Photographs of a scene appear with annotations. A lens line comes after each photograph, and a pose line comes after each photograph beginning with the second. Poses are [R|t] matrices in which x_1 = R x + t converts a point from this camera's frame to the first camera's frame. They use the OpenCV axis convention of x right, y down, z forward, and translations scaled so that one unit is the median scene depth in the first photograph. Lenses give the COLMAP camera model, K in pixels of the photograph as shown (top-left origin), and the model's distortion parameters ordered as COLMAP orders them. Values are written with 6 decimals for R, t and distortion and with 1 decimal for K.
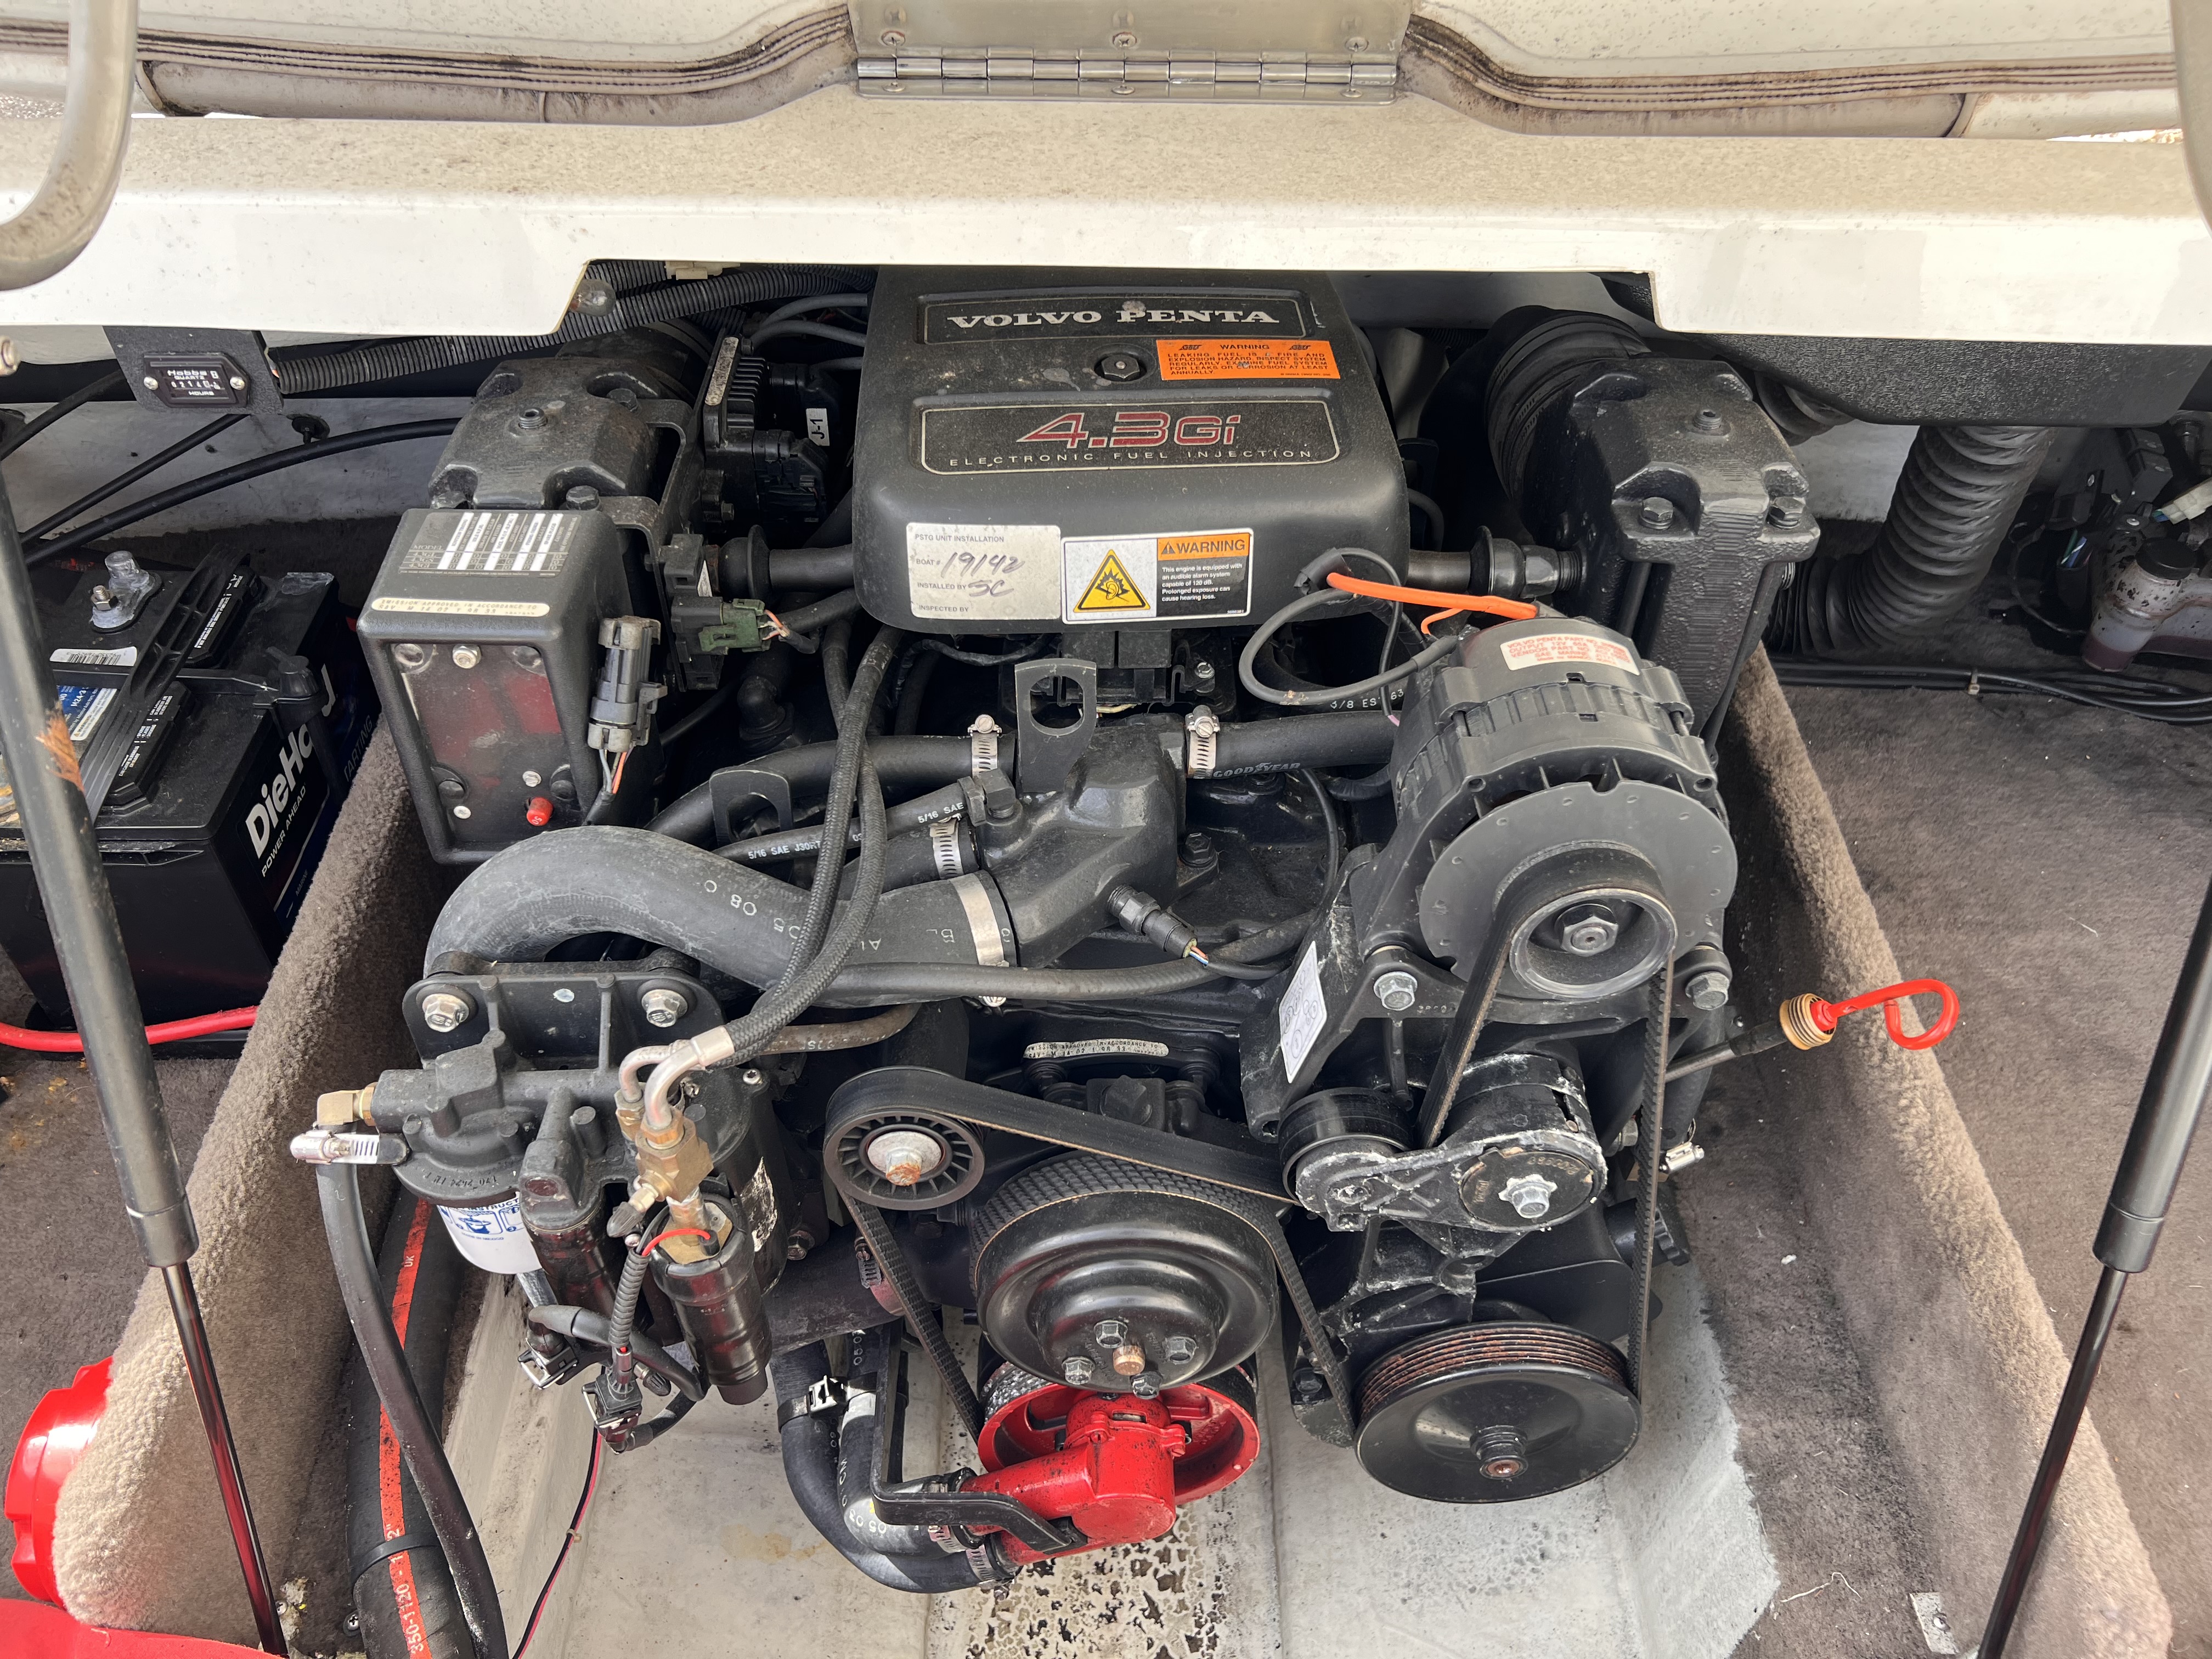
lens RADIAL K [[1650.4, 0, 1084.1], [0, 1650.4, 829.8], [0, 0, 1]] dist [0.056190, -0.070341]
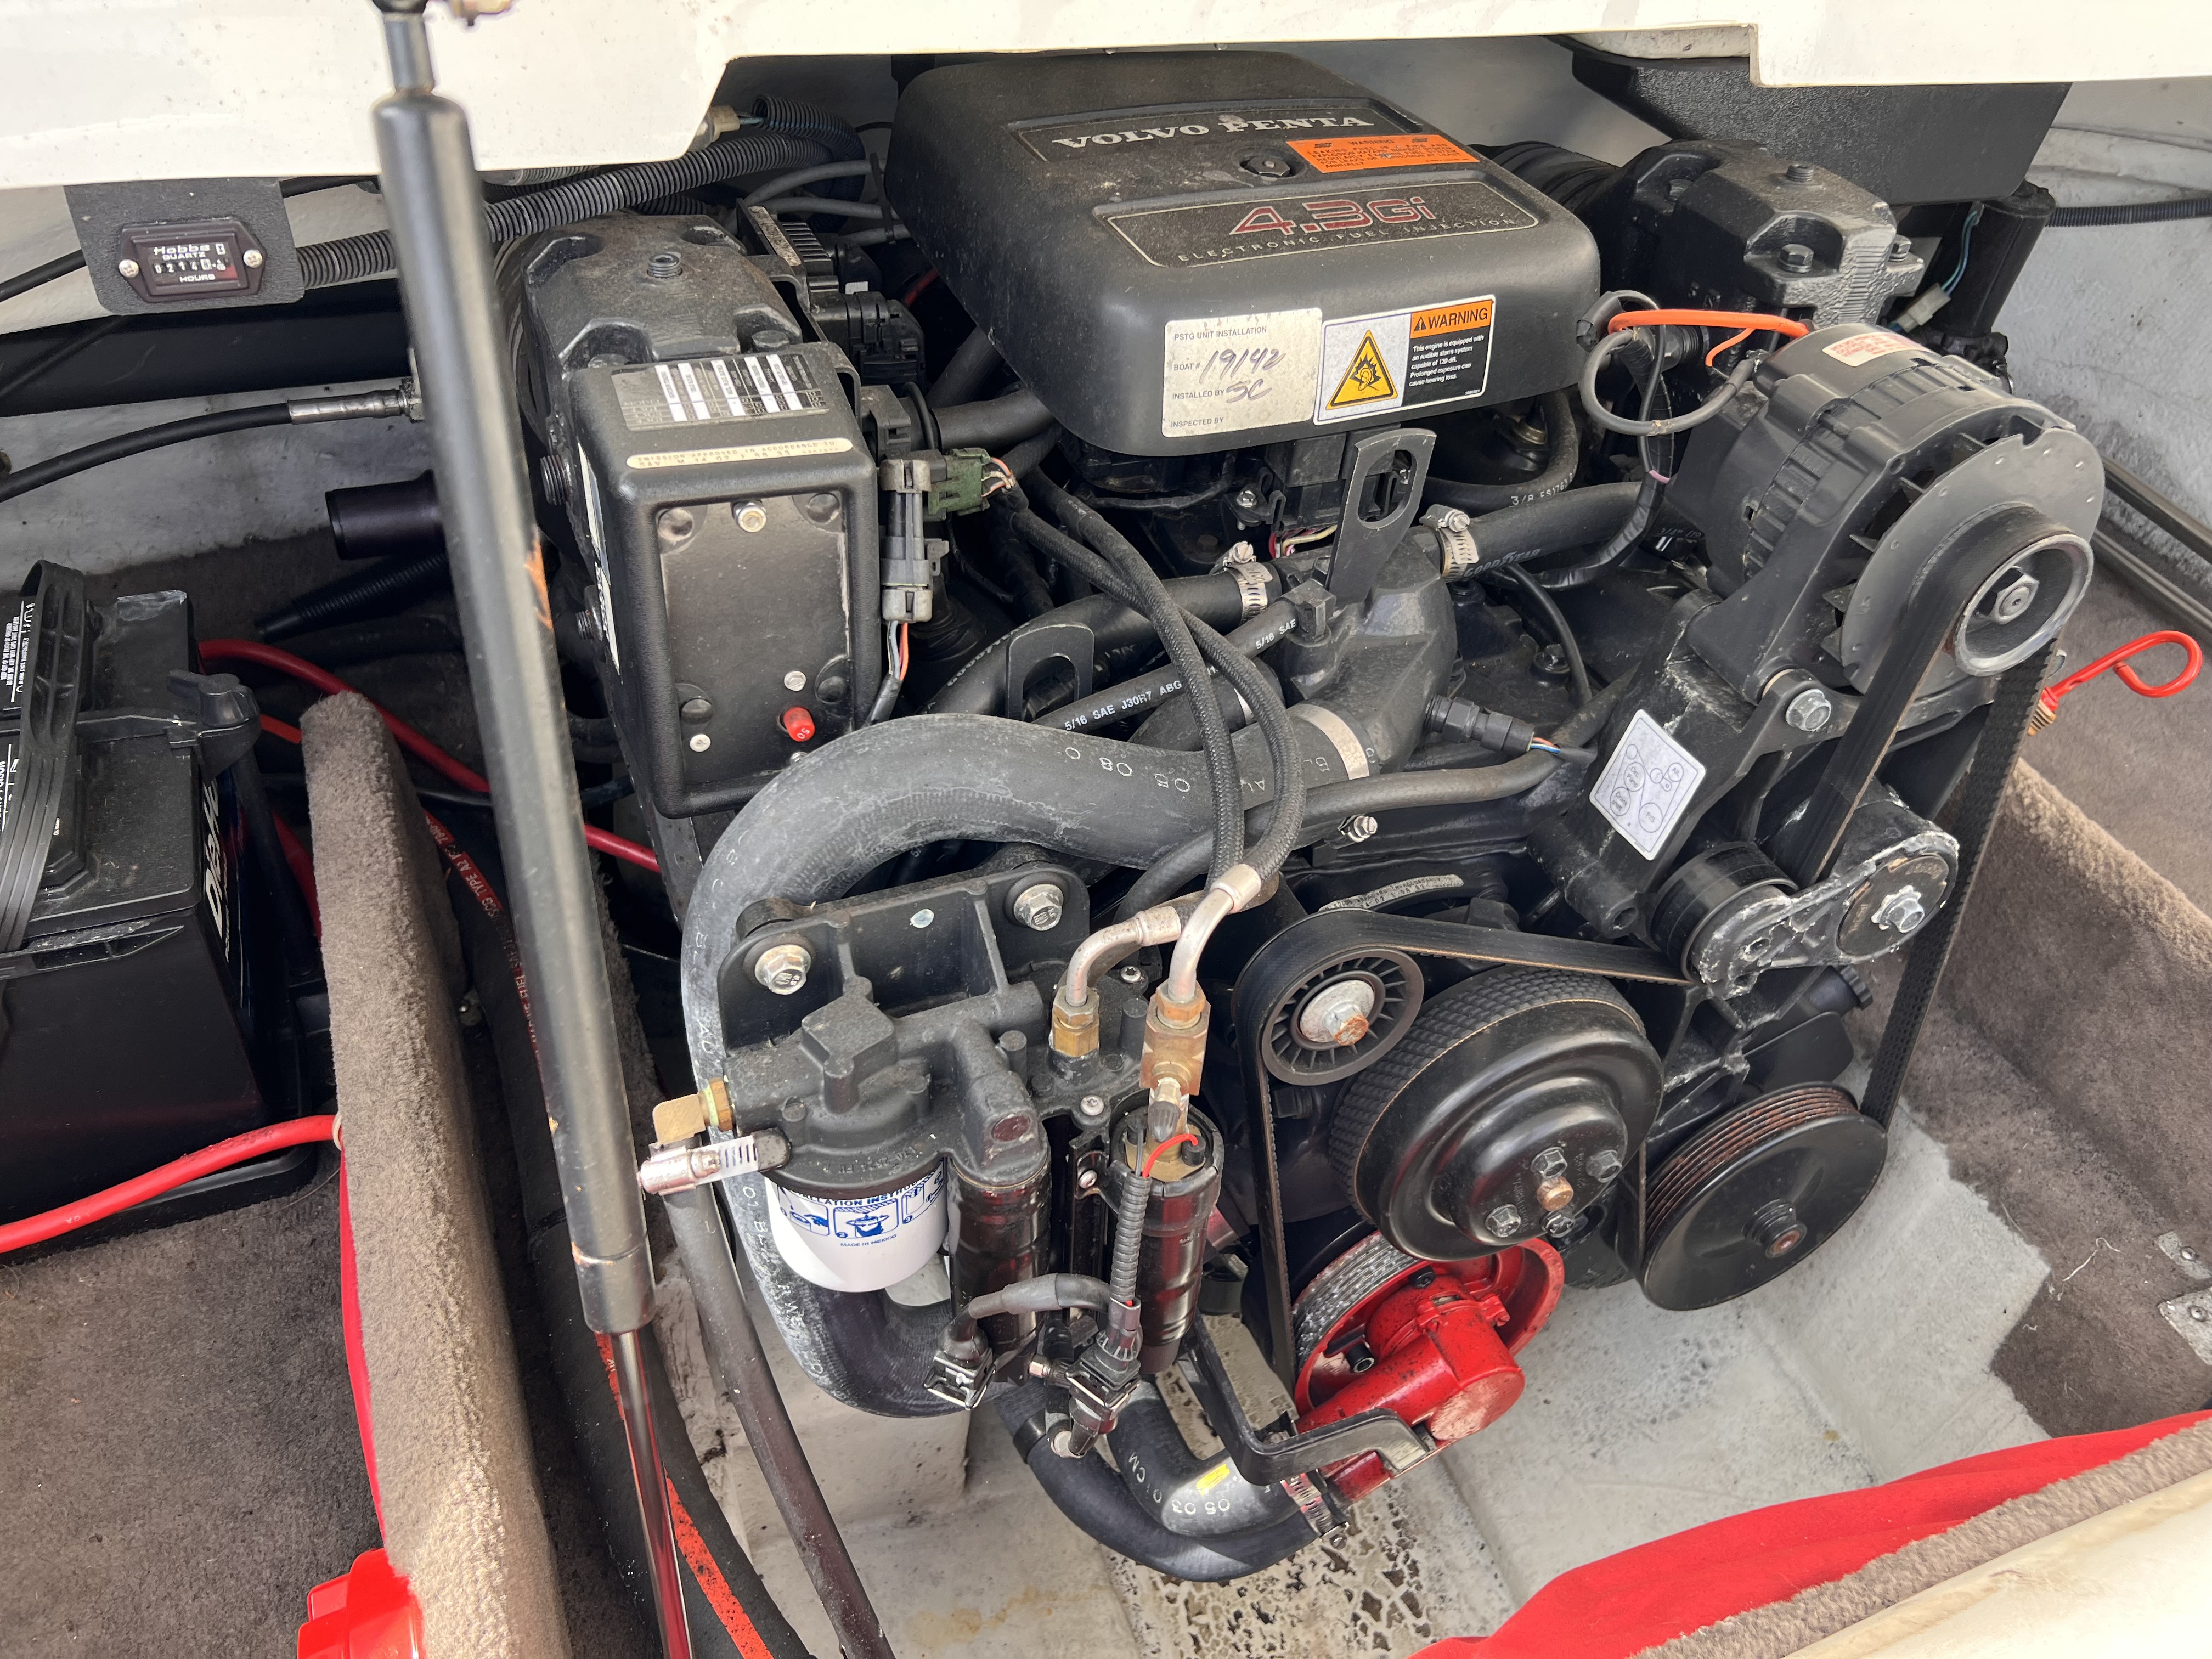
lens RADIAL K [[1678.6, 0, 1066.6], [0, 1678.6, 845.1], [0, 0, 1]] dist [0.021818, -0.006960]
pose [[0.927843, -0.193596, 0.318792, -0.482625], [0.208473, 0.977943, -0.012874, 0.085685], [-0.309269, 0.078405, 0.947737, 0.182361]]
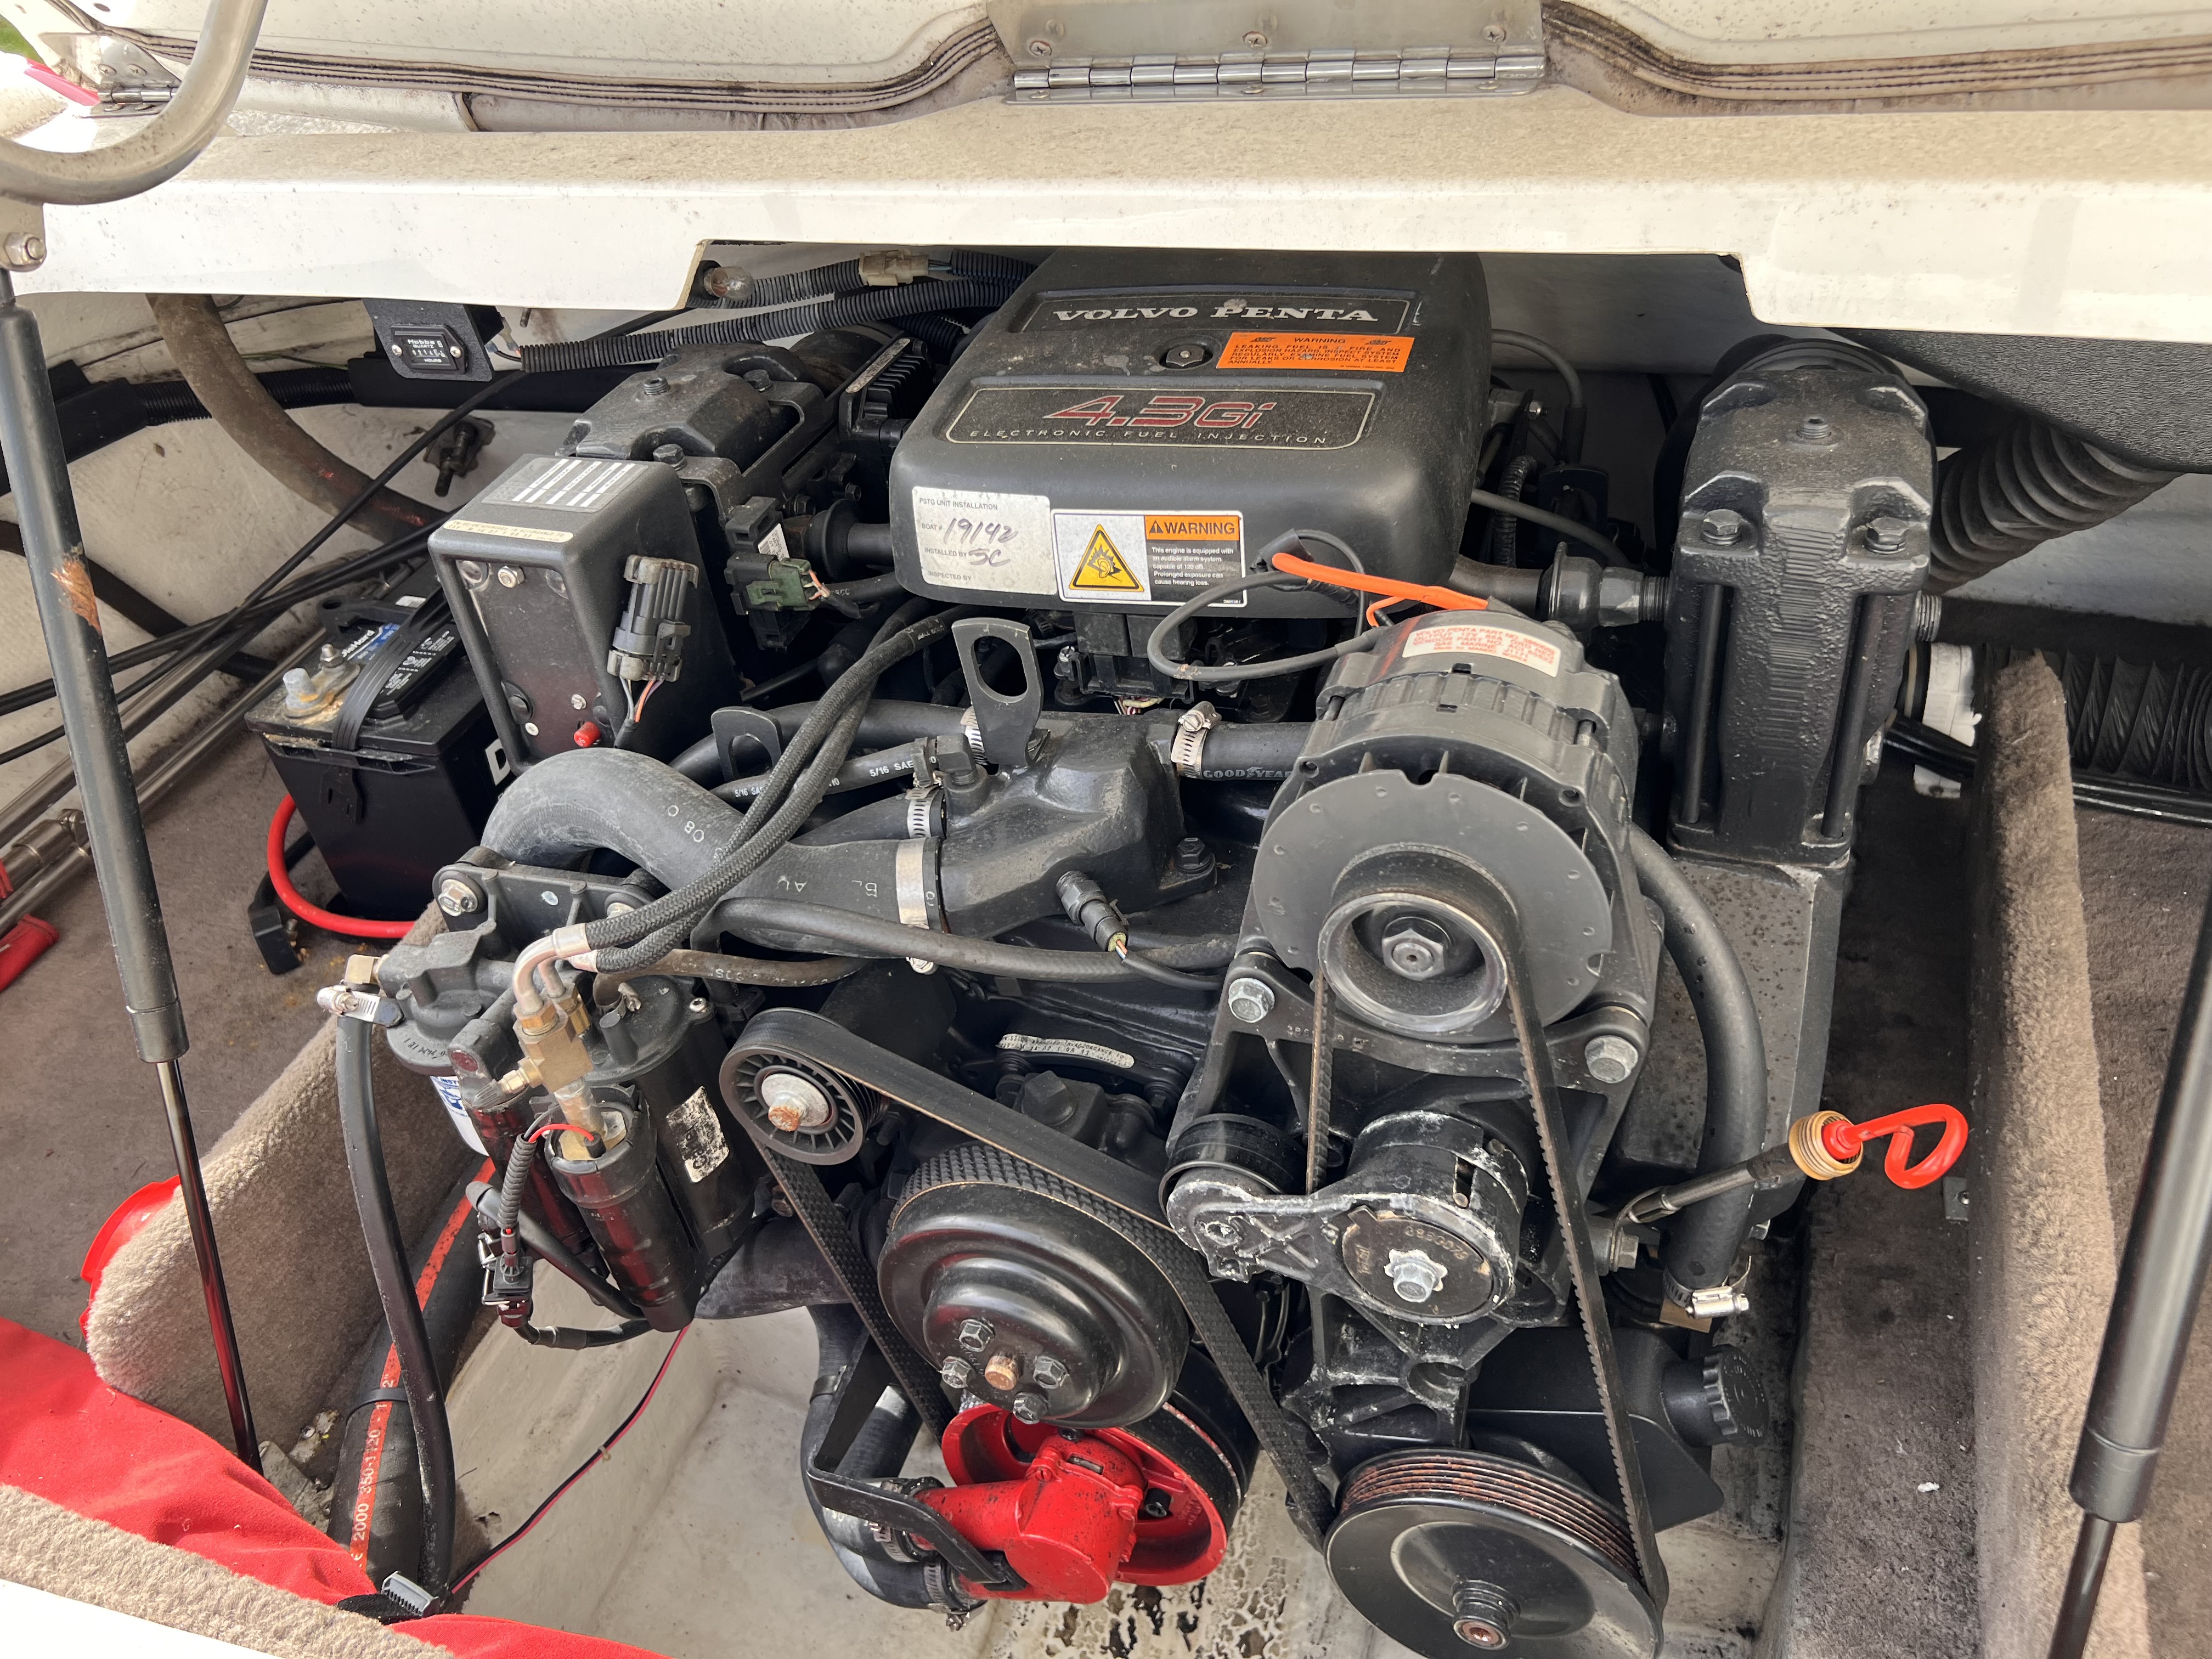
lens RADIAL K [[1651.0, 0, 1104.8], [0, 1651.0, 802.9], [0, 0, 1]] dist [0.056196, -0.069862]
pose [[0.931358, 0.114948, -0.345484, 0.366774], [-0.145500, 0.987302, -0.063748, 0.052991], [0.333770, 0.109640, 0.936257, 0.104138]]
